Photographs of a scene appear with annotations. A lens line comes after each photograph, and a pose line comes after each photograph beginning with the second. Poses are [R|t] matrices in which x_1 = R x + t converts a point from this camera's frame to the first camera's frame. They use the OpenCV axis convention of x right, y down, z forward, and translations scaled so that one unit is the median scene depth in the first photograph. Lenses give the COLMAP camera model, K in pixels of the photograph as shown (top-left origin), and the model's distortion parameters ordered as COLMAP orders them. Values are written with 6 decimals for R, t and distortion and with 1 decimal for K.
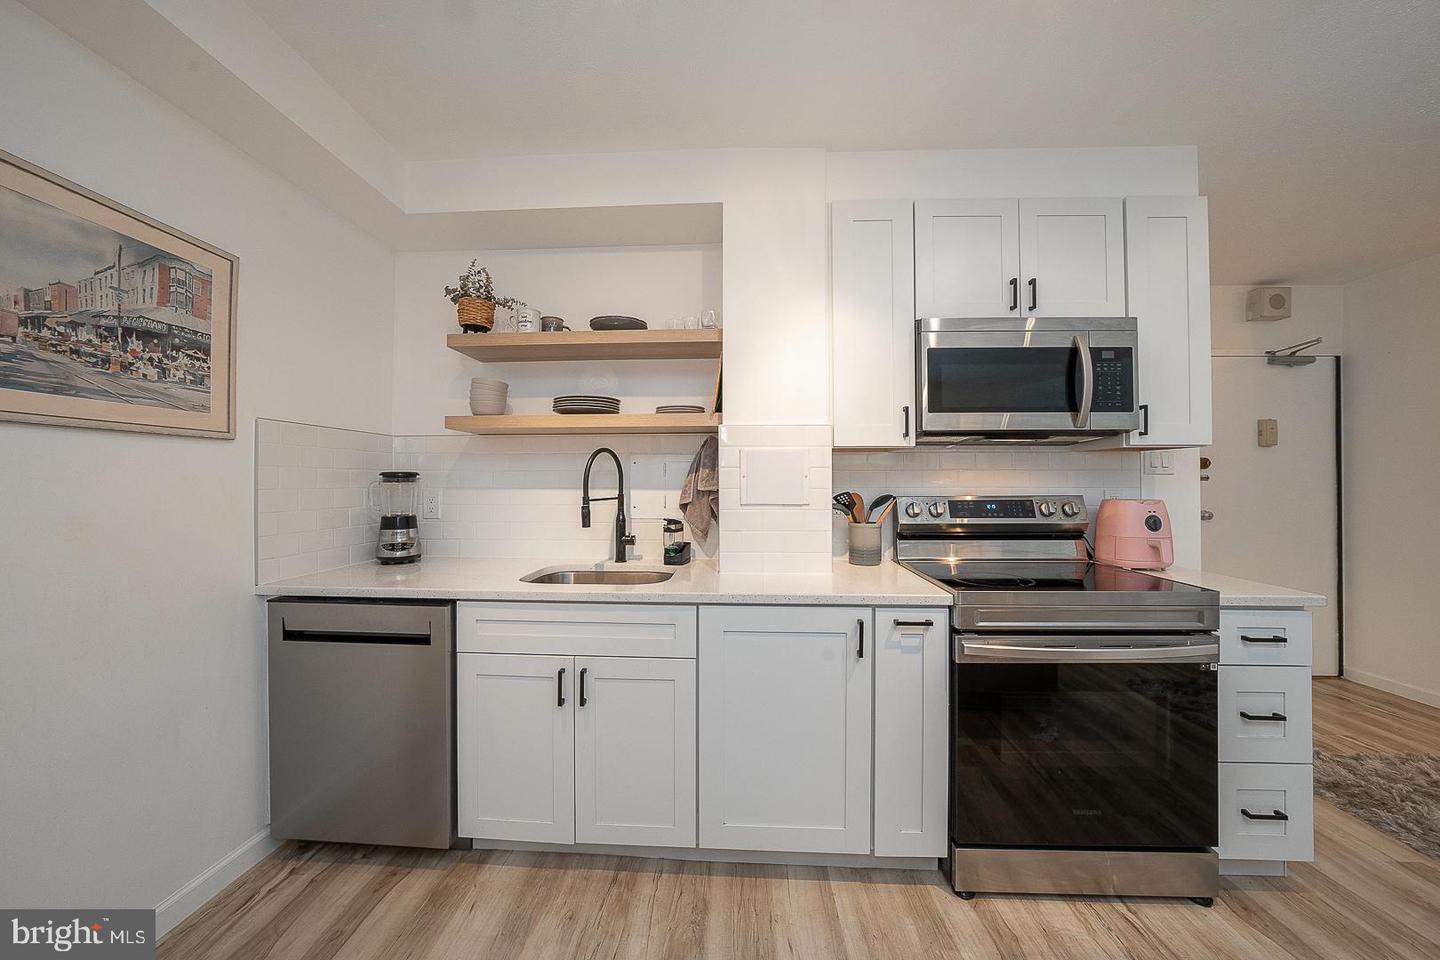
lens RADIAL K [[495.3, 0, 721.5], [0, 495.3, 475.5], [0, 0, 1]] dist [-0.029620, 0.006605]
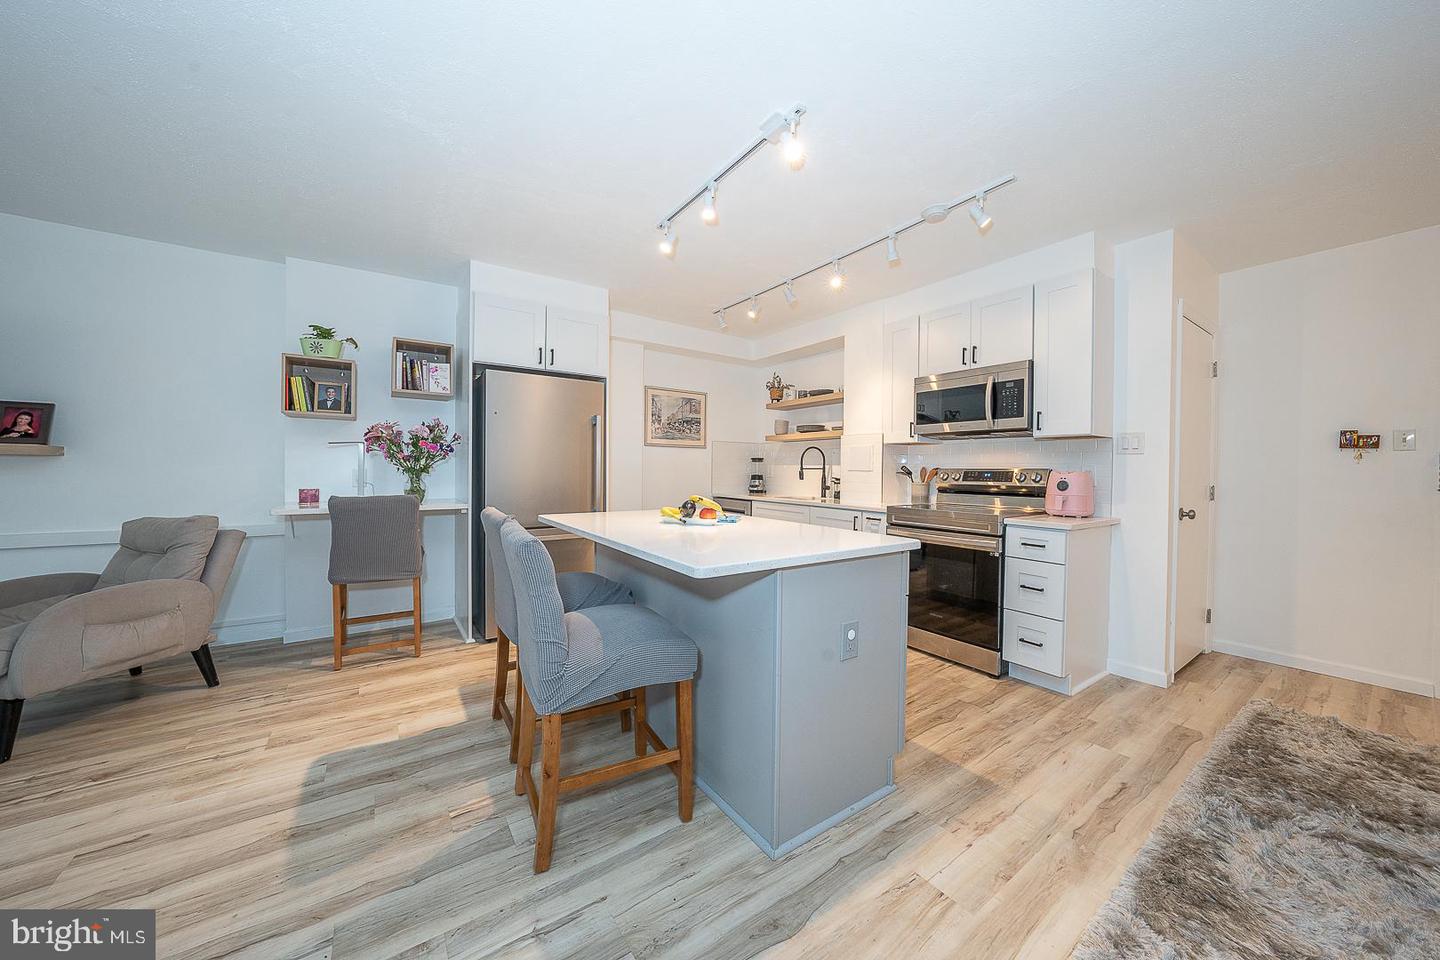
lens RADIAL K [[495.3, 0, 721.5], [0, 495.3, 475.5], [0, 0, 1]] dist [-0.029620, 0.006605]
pose [[0.599453, 0.018037, -0.800206, 1.494993], [-0.002685, 0.999786, 0.020525, 0.037016], [0.800405, -0.010155, 0.599373, -0.807066]]
